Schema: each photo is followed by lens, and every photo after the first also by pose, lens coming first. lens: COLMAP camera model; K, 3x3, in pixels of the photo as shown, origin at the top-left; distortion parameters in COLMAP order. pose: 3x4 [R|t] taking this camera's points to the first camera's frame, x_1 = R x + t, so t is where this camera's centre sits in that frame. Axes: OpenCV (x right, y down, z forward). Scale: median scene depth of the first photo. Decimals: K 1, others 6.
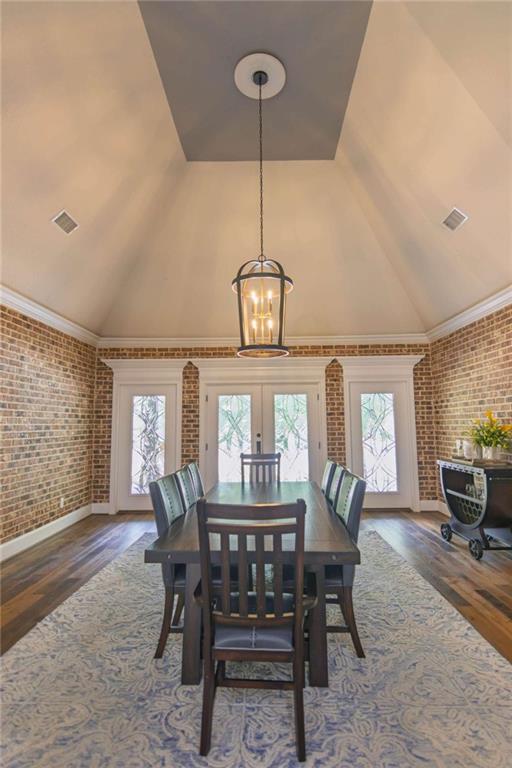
lens RADIAL K [[397.7, 0, 266.7], [0, 397.7, 381.7], [0, 0, 1]] dist [0.000950, 0.000621]
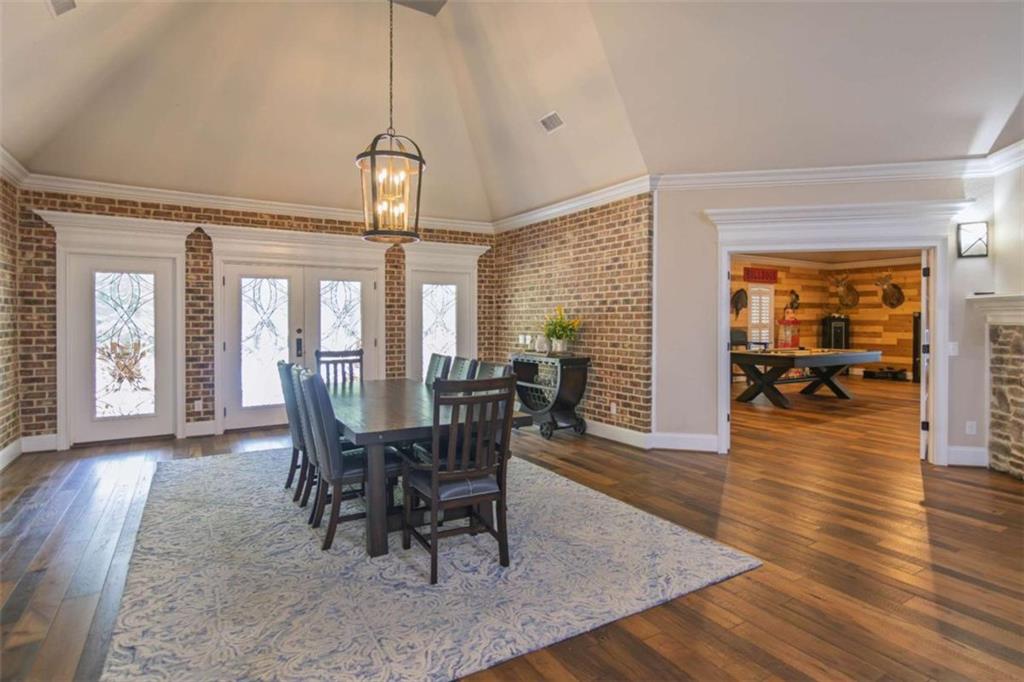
lens RADIAL K [[530.3, 0, 512.7], [0, 530.3, 324.2], [0, 0, 1]] dist [0.000950, 0.000621]
pose [[0.848583, 0.006022, 0.529028, -0.219295], [-0.065177, 0.993508, 0.093238, -0.004384], [-0.525032, -0.113601, 0.843467, -0.108068]]
